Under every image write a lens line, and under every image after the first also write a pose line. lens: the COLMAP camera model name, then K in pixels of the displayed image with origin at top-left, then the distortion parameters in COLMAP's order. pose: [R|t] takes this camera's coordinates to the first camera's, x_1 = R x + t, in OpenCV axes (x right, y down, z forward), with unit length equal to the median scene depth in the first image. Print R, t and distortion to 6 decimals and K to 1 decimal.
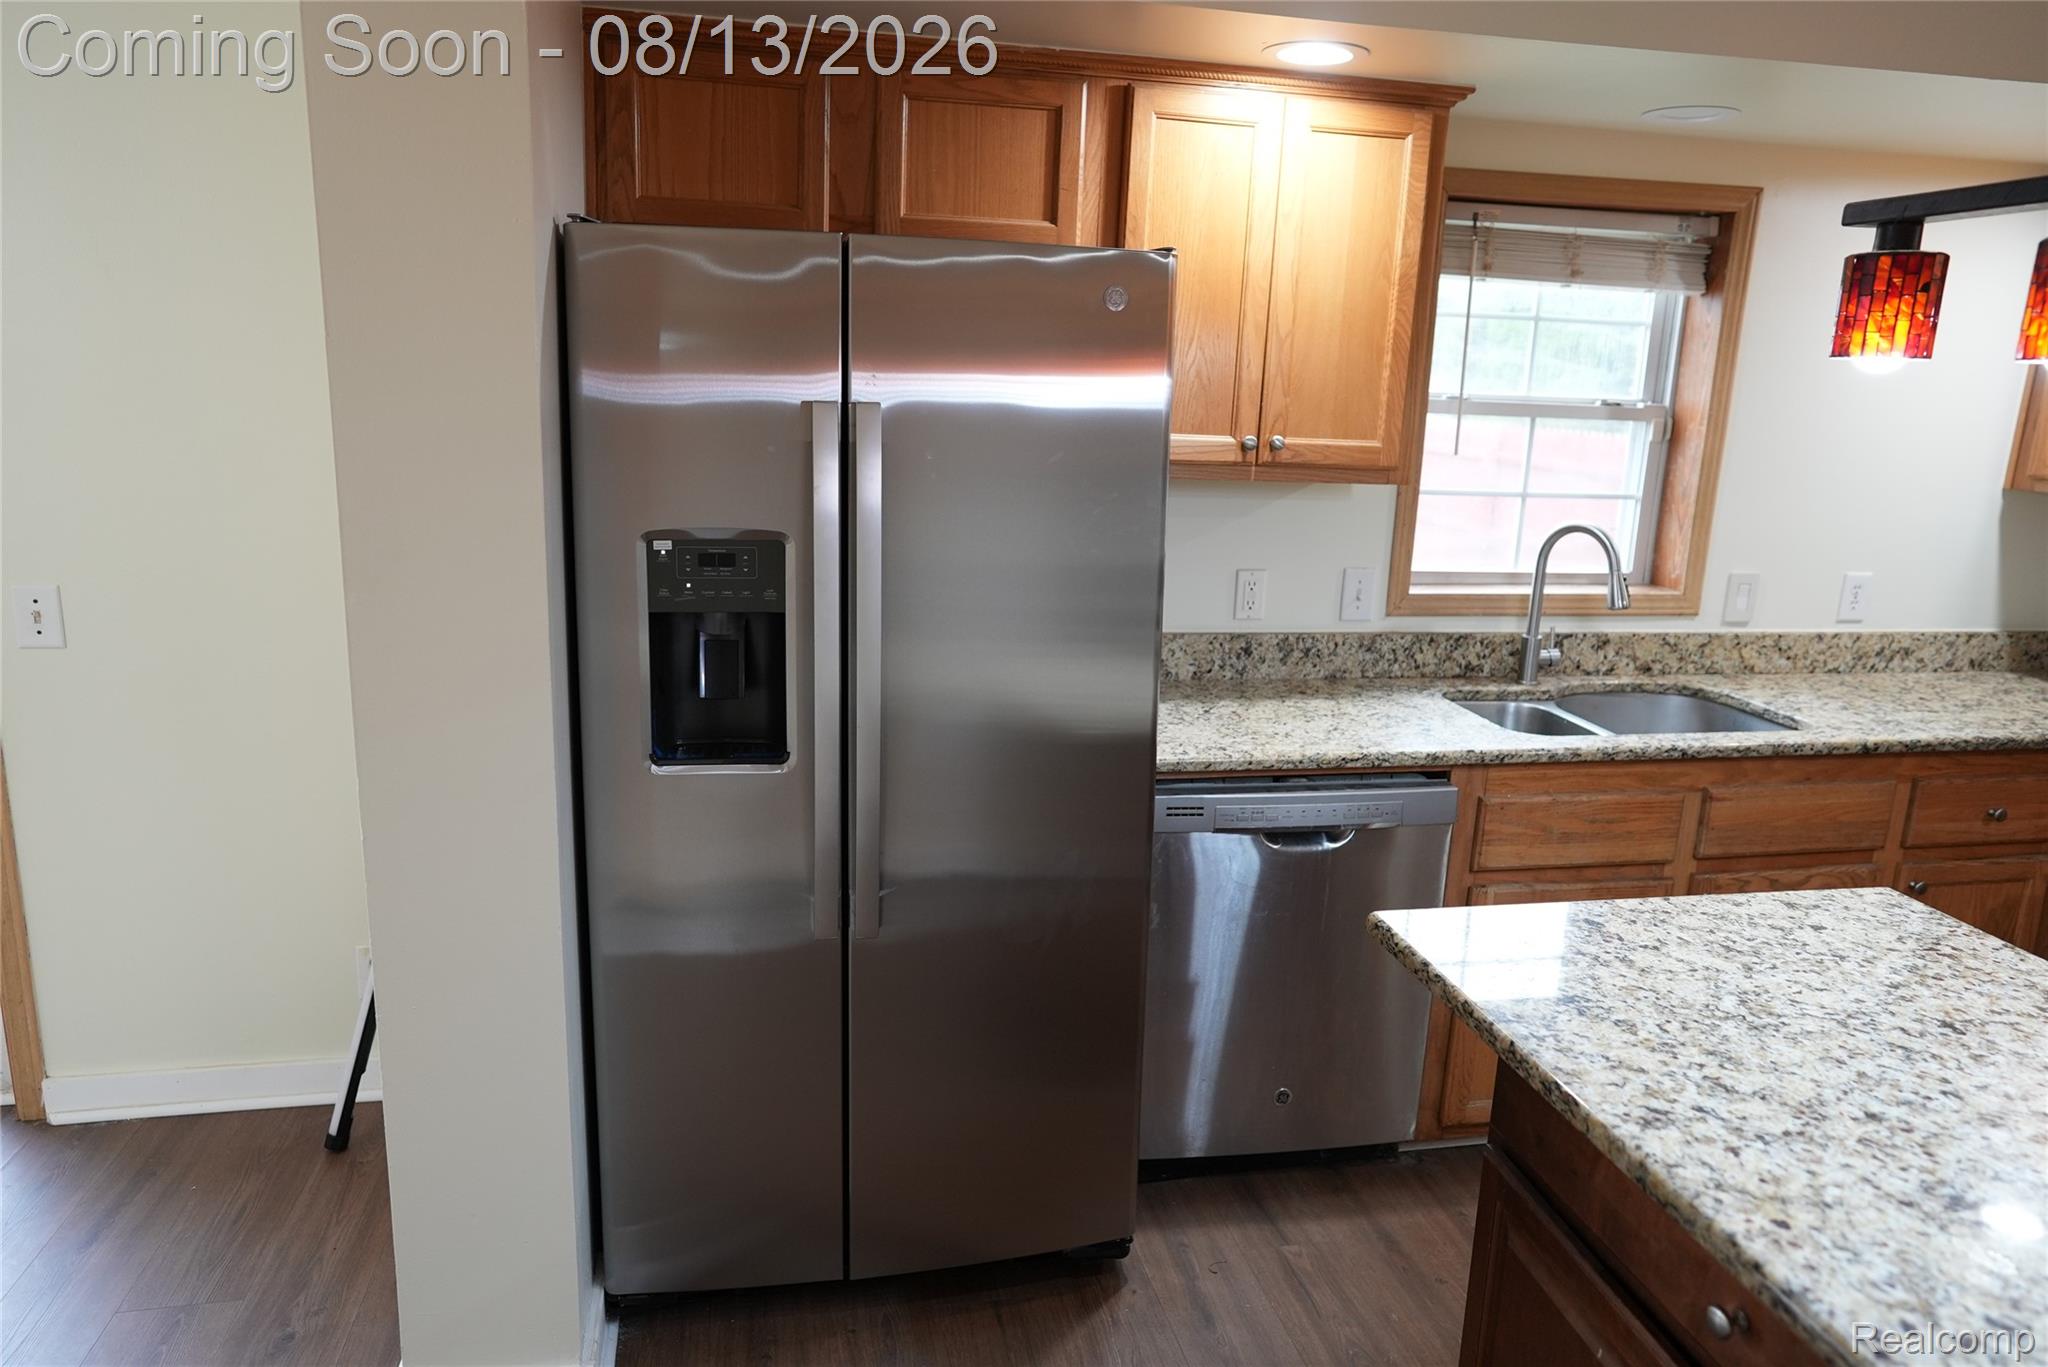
lens RADIAL K [[1366.4, 0, 1014.4], [0, 1366.4, 679.5], [0, 0, 1]] dist [-0.037401, 0.048583]
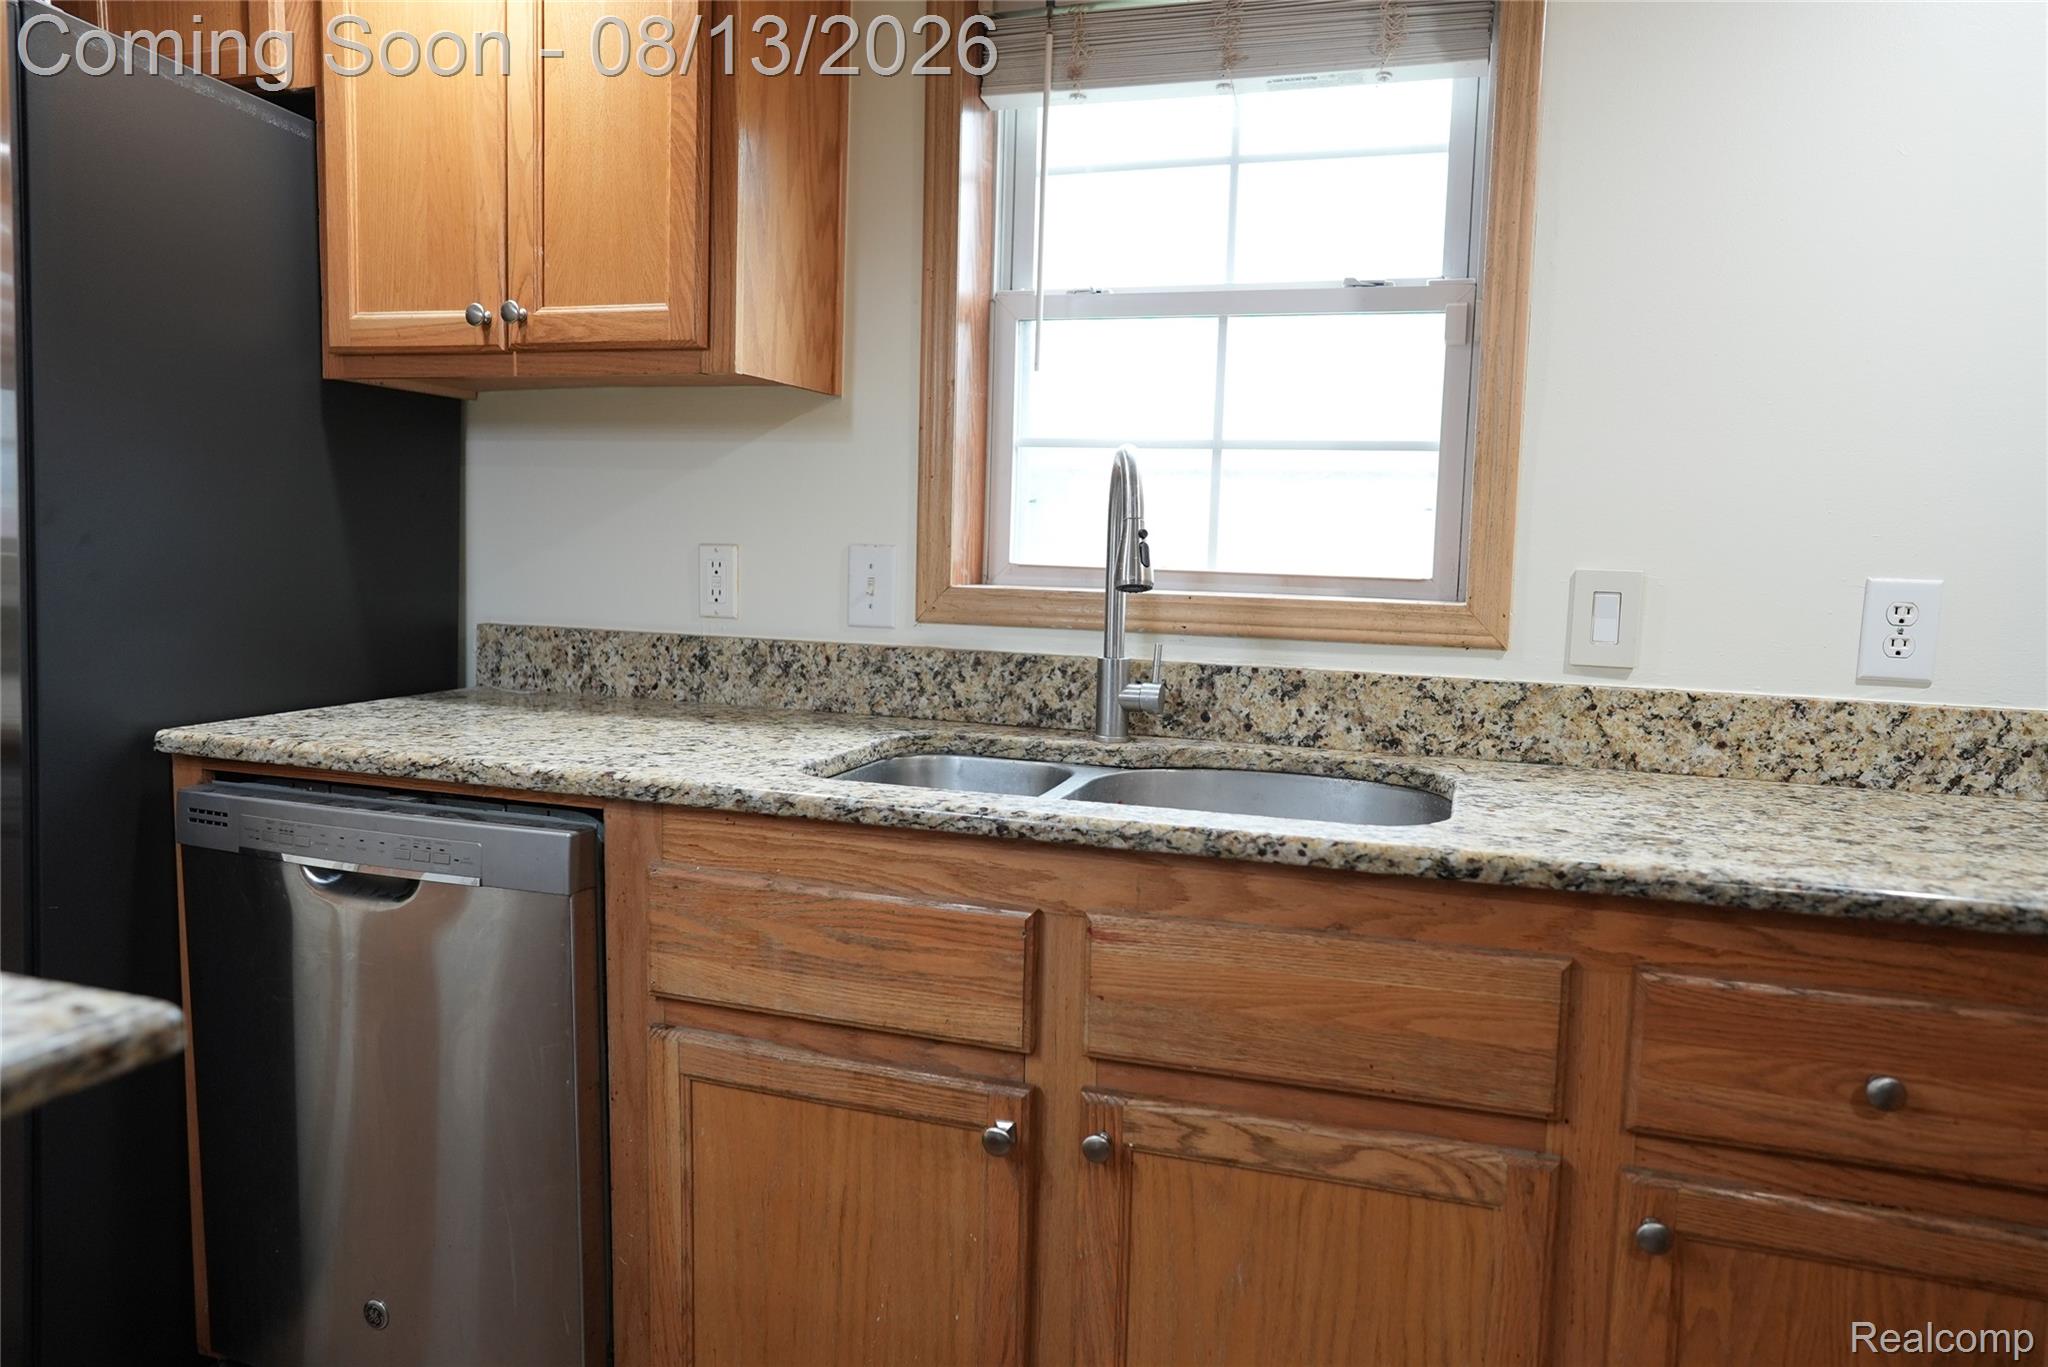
lens RADIAL K [[1366.4, 0, 1025.1], [0, 1366.4, 691.5], [0, 0, 1]] dist [-0.037401, 0.048583]
pose [[0.867400, 0.041503, -0.495878, 0.644504], [-0.109624, 0.987971, -0.109067, 0.050814], [0.485386, 0.148965, 0.861516, 0.482488]]
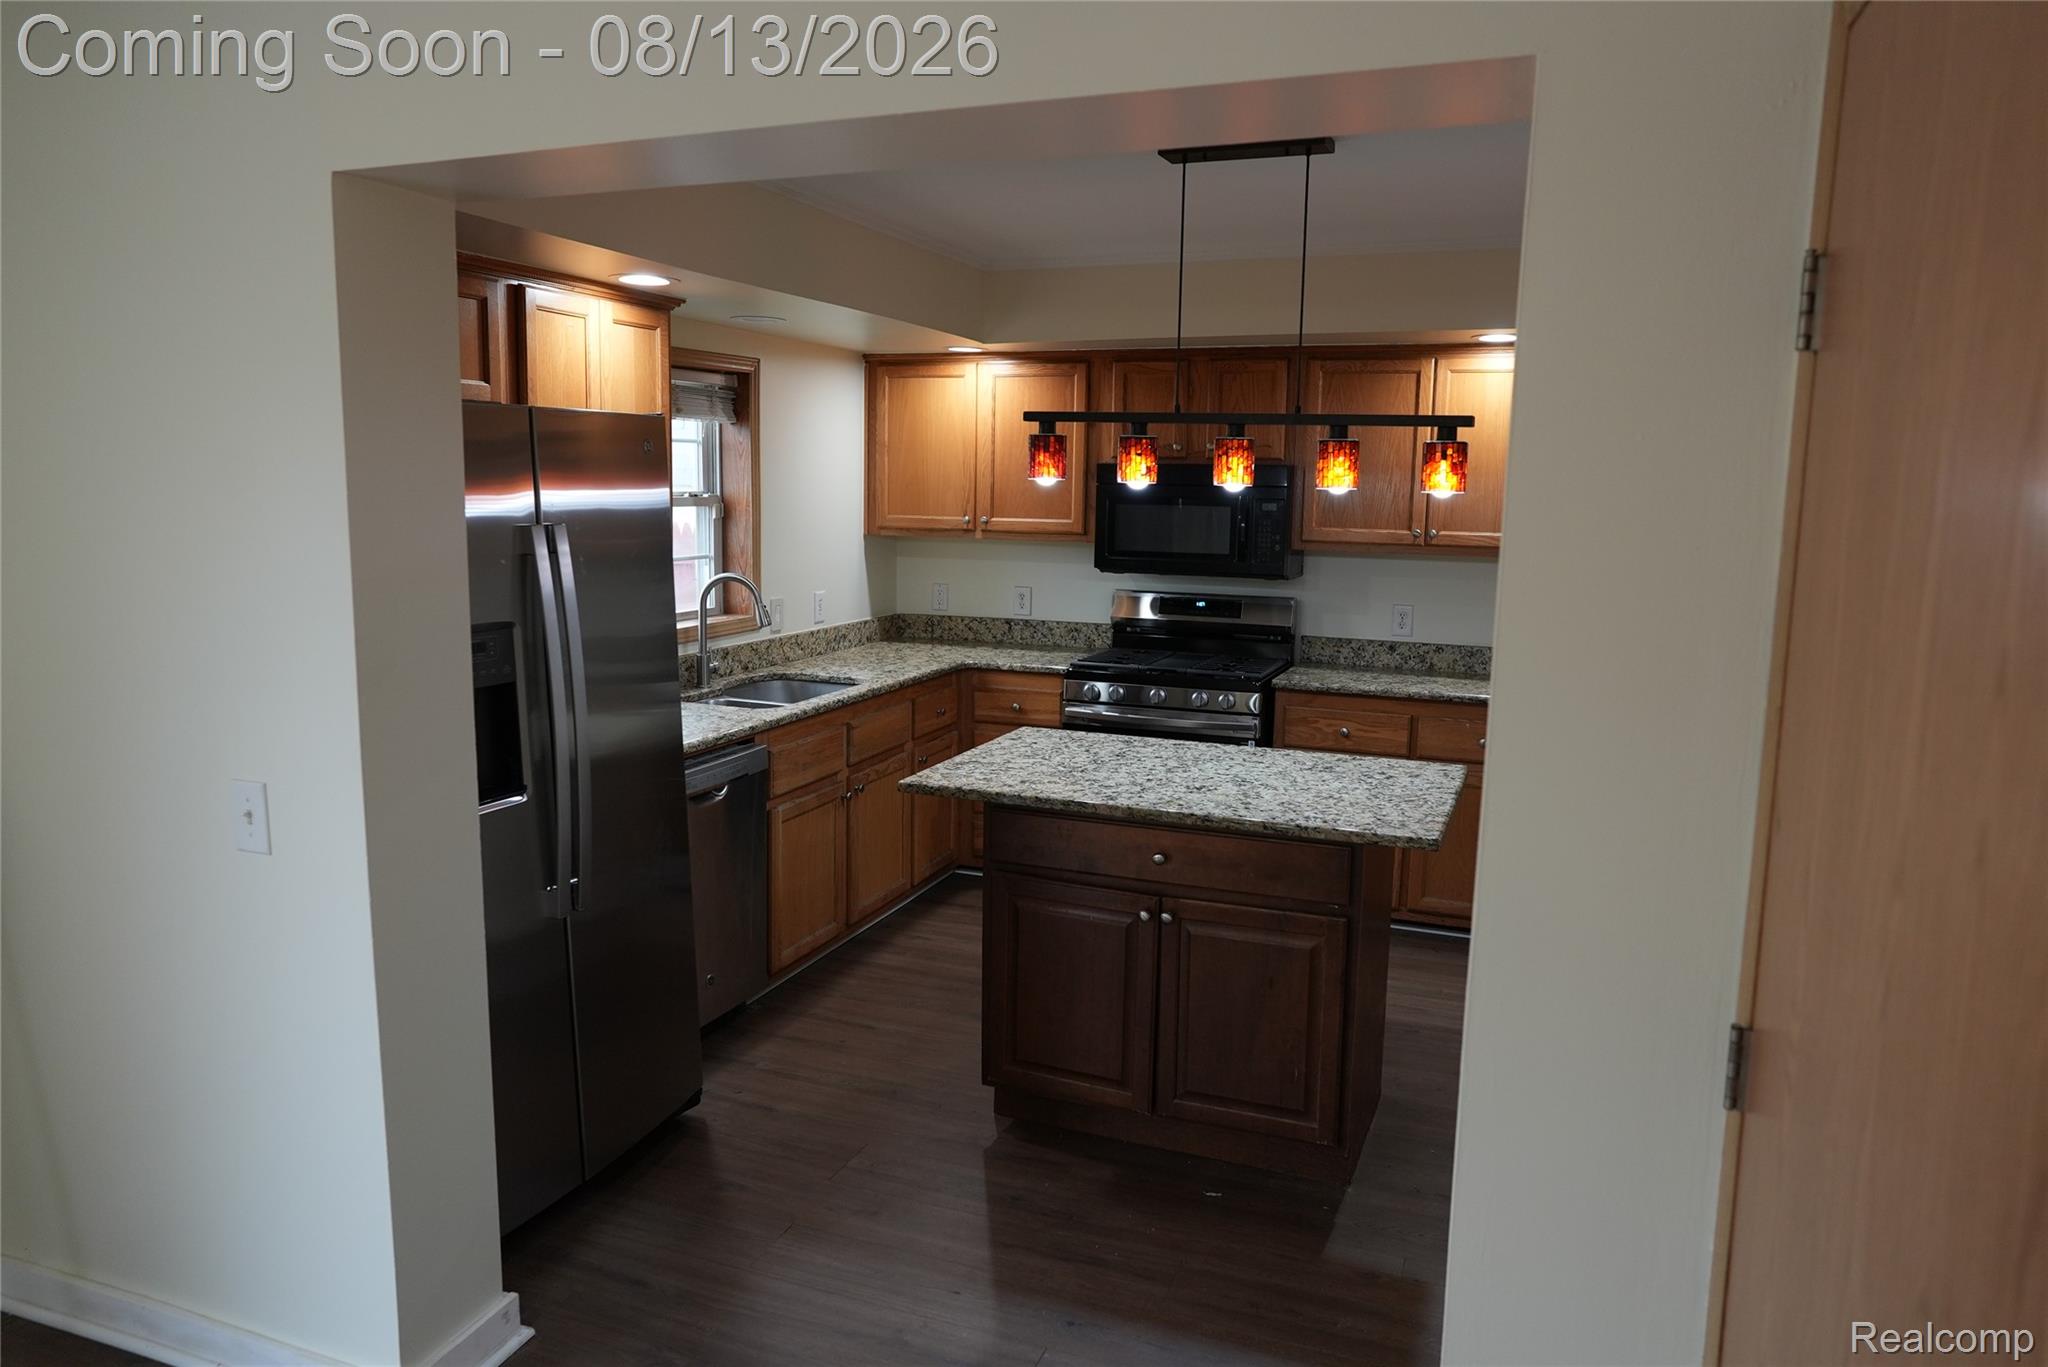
lens RADIAL K [[1366.4, 0, 1023.7], [0, 1366.4, 678.4], [0, 0, 1]] dist [-0.037401, 0.048583]
pose [[0.543985, -0.149394, 0.825689, -0.656108], [0.191411, 0.980172, 0.051239, -0.015540], [-0.816971, 0.130172, 0.561794, -0.107217]]
